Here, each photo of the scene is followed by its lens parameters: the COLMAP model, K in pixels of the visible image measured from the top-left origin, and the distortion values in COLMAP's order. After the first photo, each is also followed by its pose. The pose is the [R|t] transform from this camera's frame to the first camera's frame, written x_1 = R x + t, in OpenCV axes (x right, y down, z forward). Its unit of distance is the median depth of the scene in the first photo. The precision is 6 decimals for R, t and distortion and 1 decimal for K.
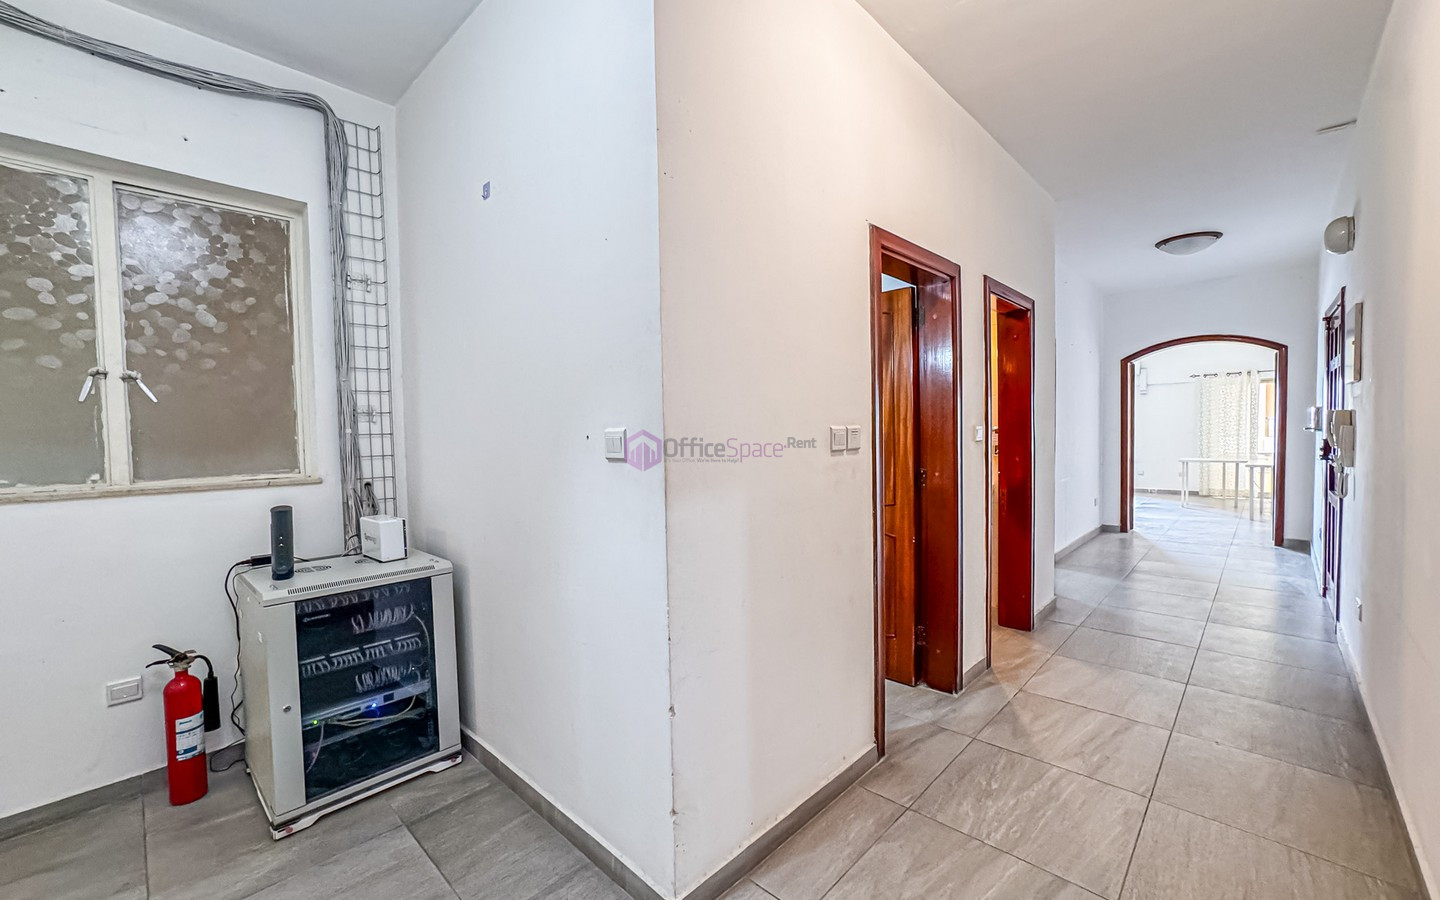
lens RADIAL K [[576.8, 0, 719.9], [0, 576.8, 446.6], [0, 0, 1]] dist [-0.031731, 0.013681]
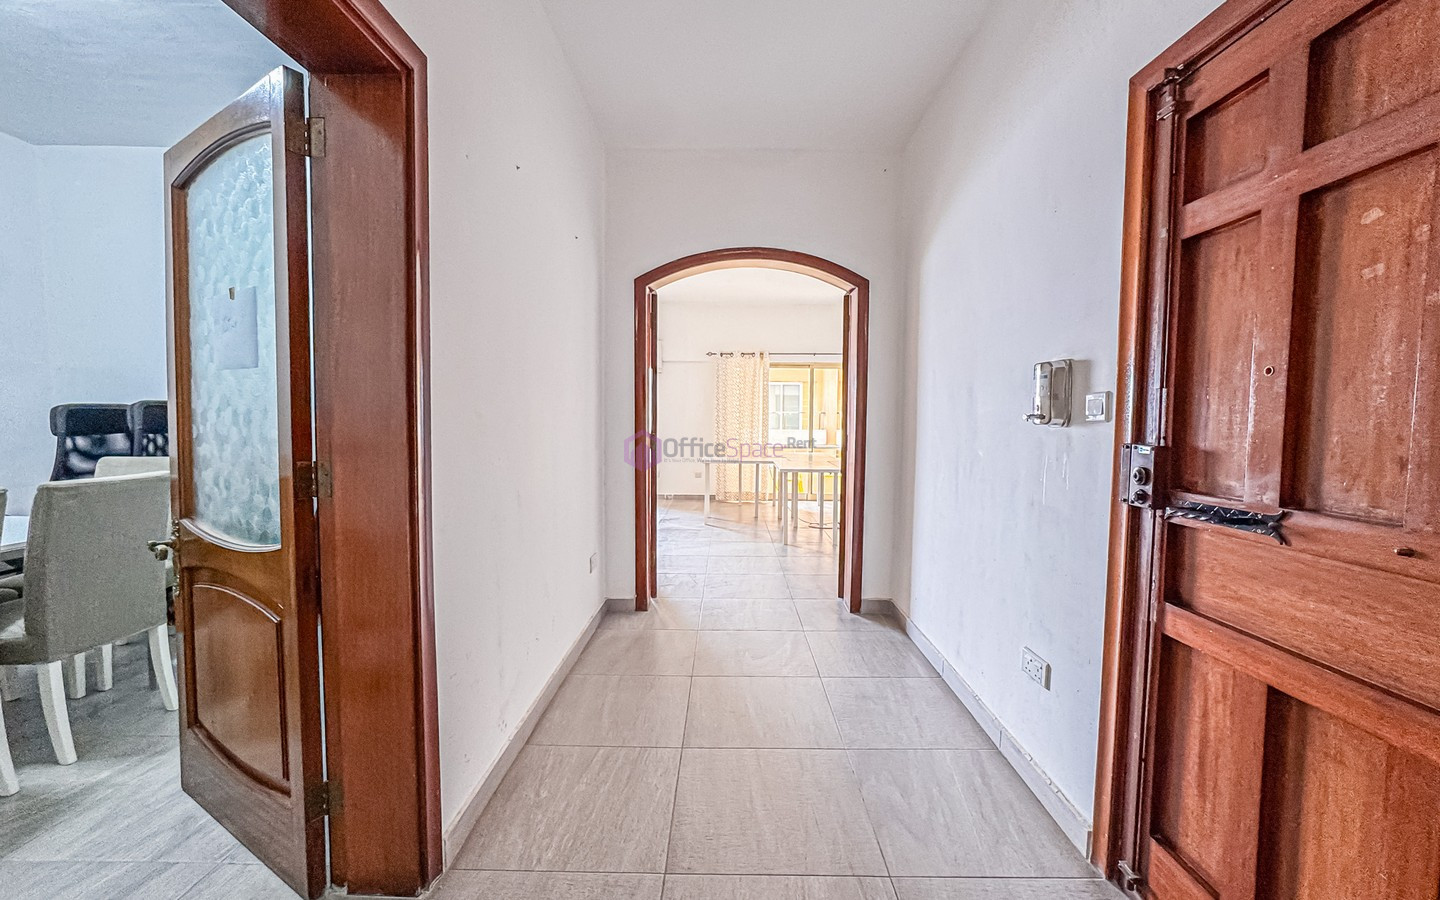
lens RADIAL K [[576.8, 0, 719.9], [0, 576.8, 446.6], [0, 0, 1]] dist [-0.031731, 0.013681]
pose [[0.746674, -0.026513, 0.664661, 0.411286], [0.005413, 0.999414, 0.033786, -0.018025], [-0.665168, -0.021630, 0.746381, 0.554336]]
